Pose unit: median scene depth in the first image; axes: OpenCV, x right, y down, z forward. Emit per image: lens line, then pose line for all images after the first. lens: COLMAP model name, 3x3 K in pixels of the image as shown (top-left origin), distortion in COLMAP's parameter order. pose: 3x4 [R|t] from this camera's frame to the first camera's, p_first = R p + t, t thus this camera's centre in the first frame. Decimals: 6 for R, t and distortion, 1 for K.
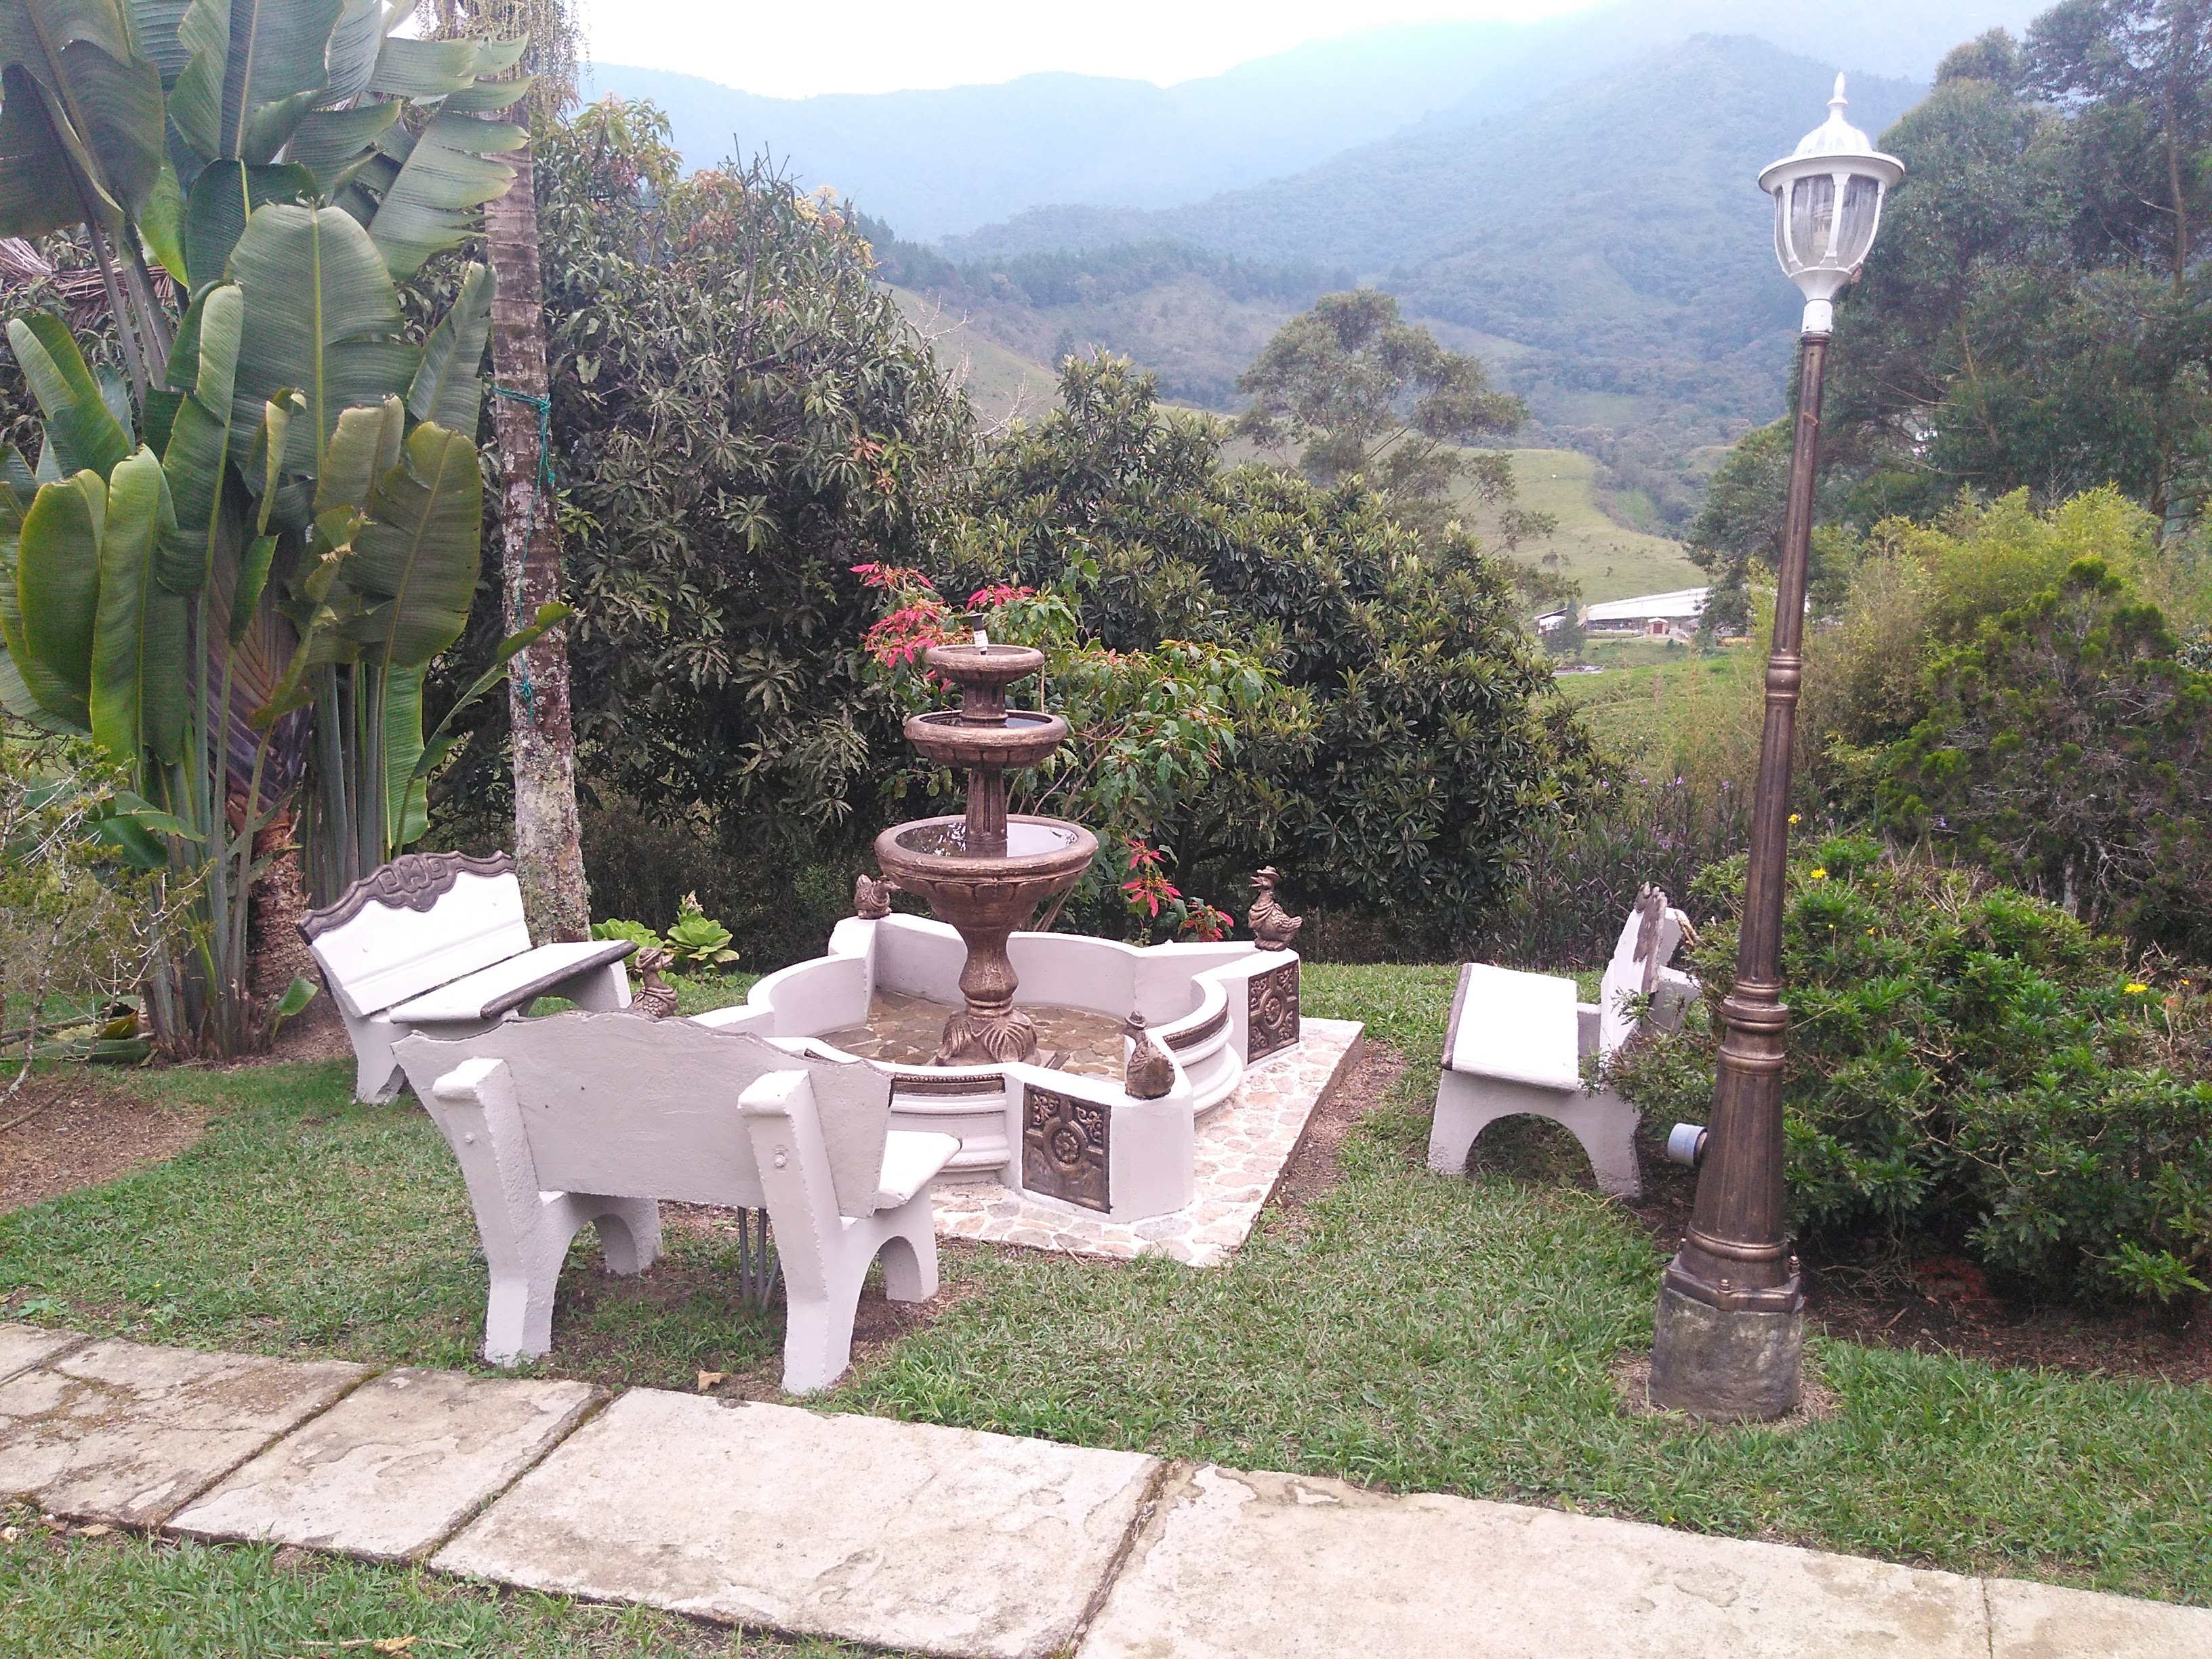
lens RADIAL K [[1754.8, 0, 1105.2], [0, 1754.8, 836.1], [0, 0, 1]] dist [0.119025, -0.240012]
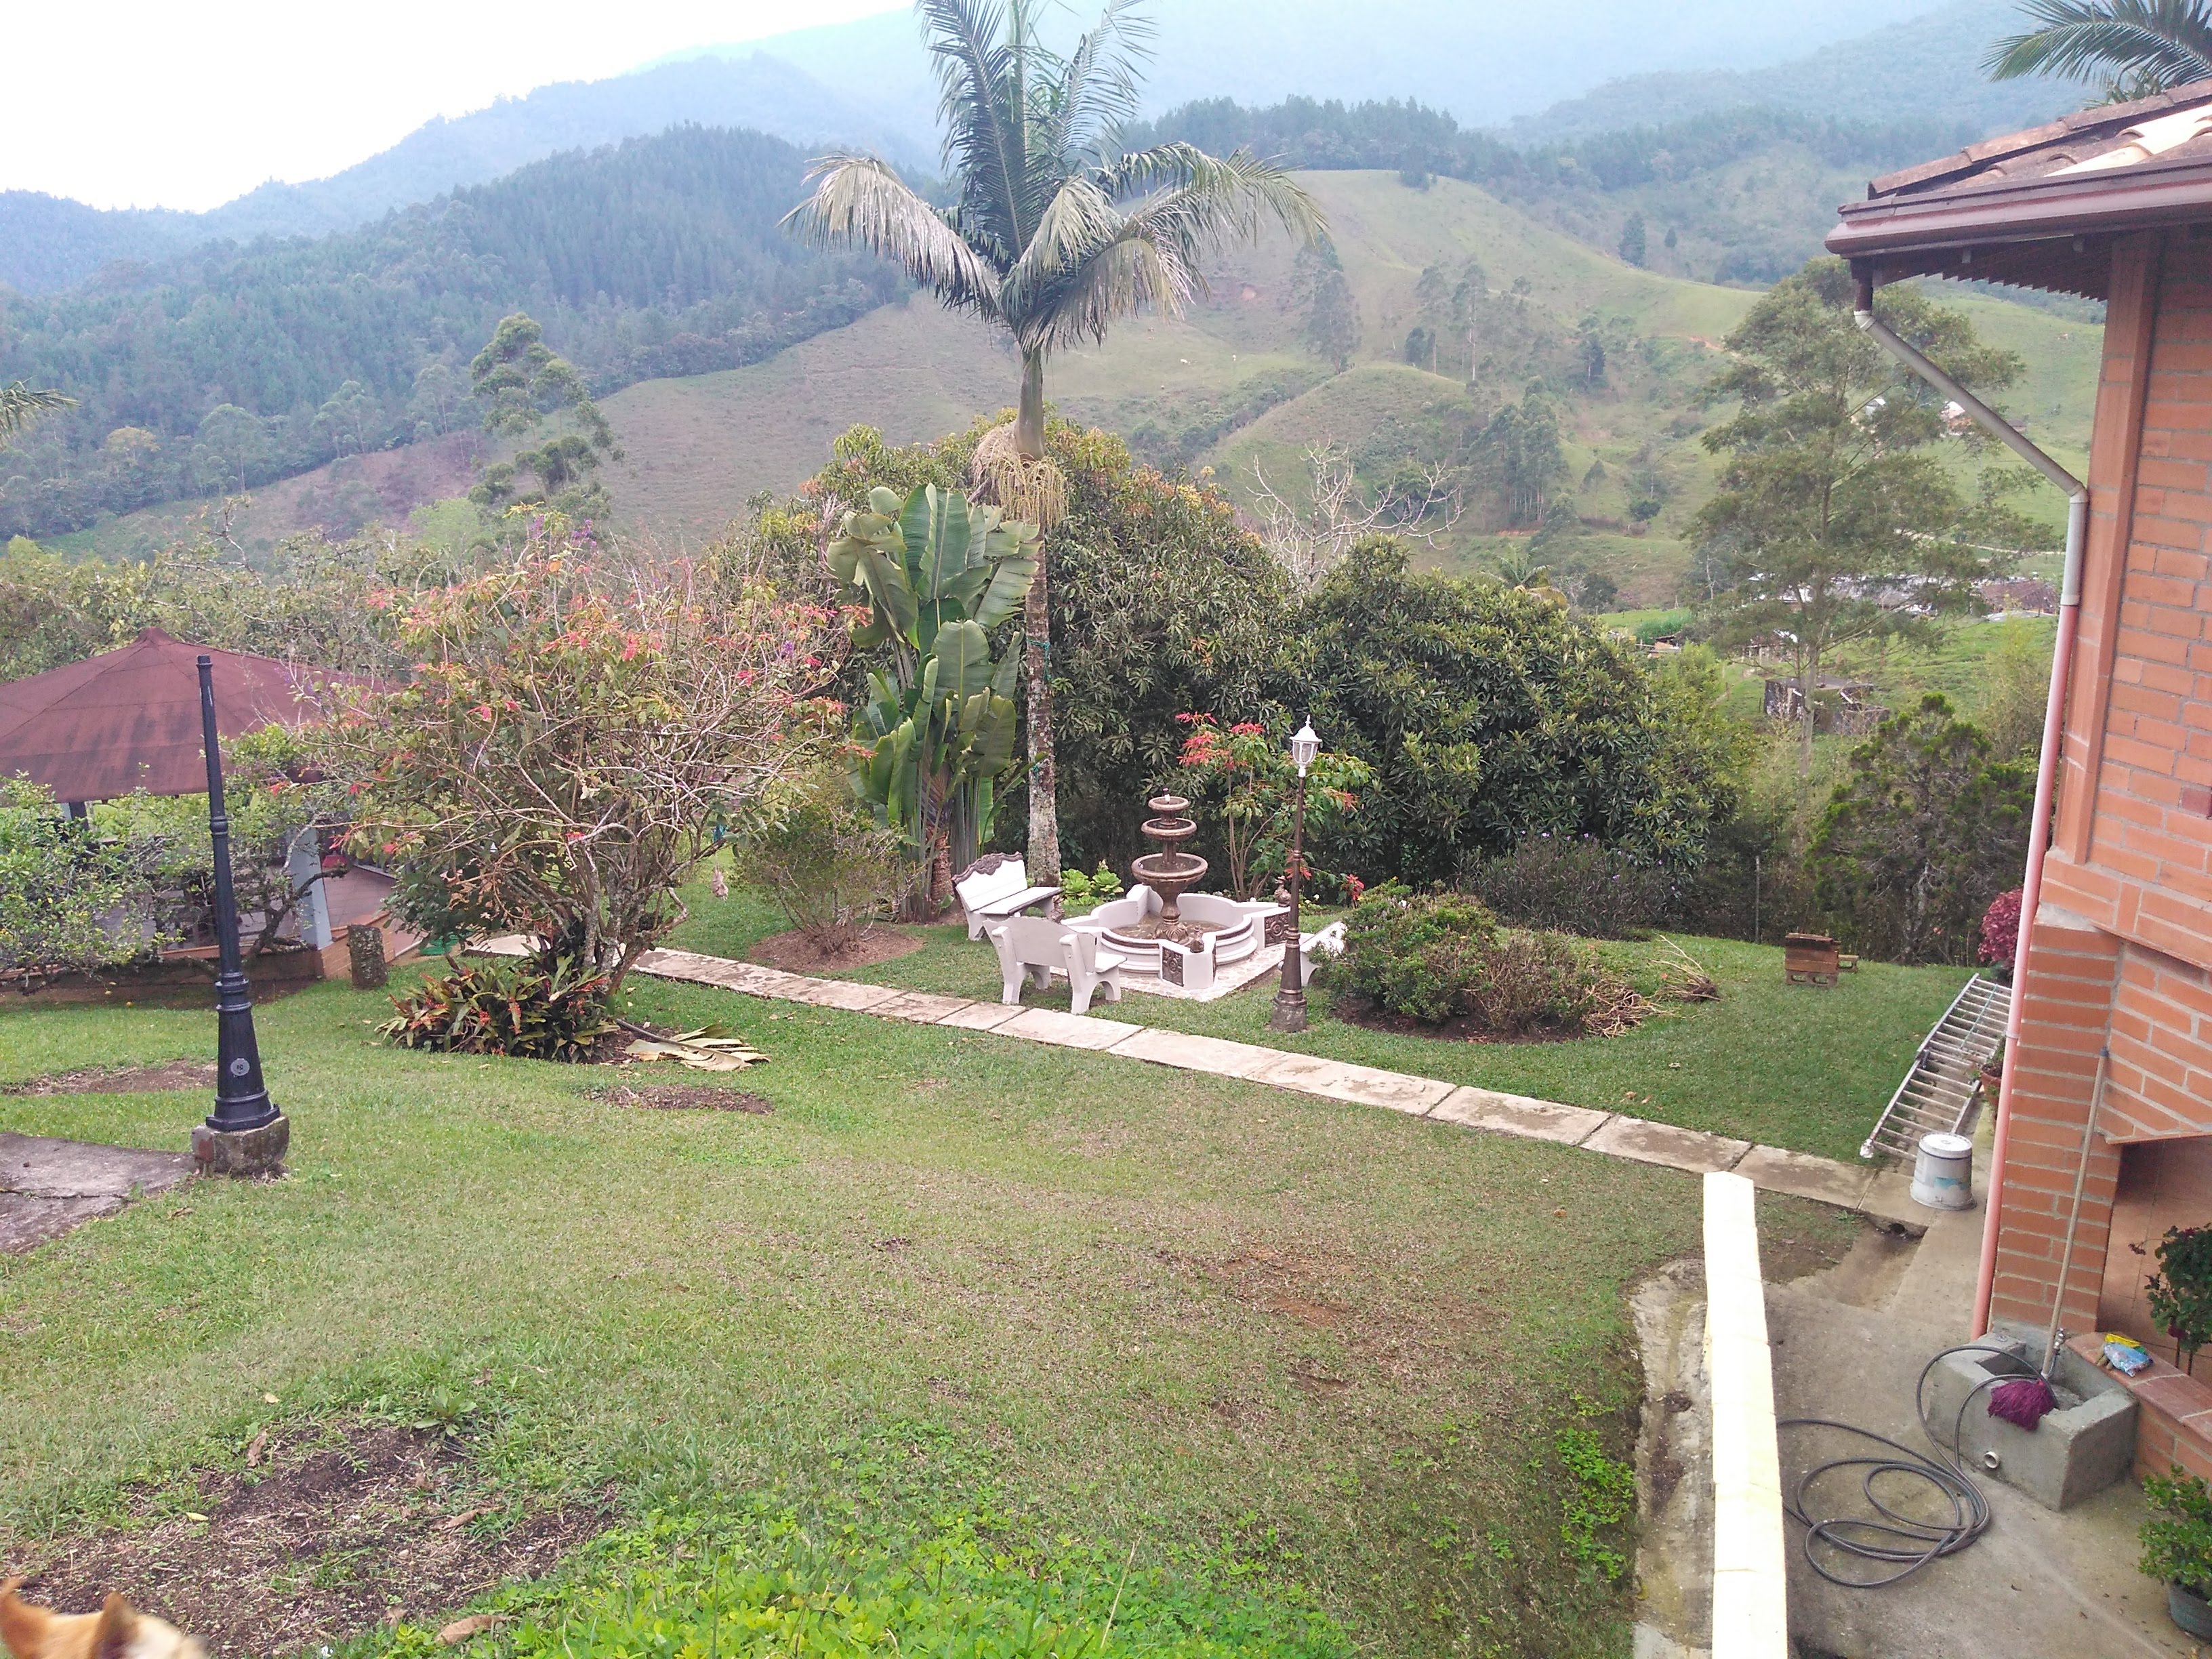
lens RADIAL K [[1754.8, 0, 1105.2], [0, 1754.8, 836.1], [0, 0, 1]] dist [0.119025, -0.240012]
pose [[0.953983, 0.048157, -0.295967, 0.562115], [-0.031569, 0.997664, 0.060577, -0.177559], [0.298193, -0.048446, 0.953275, -1.471267]]
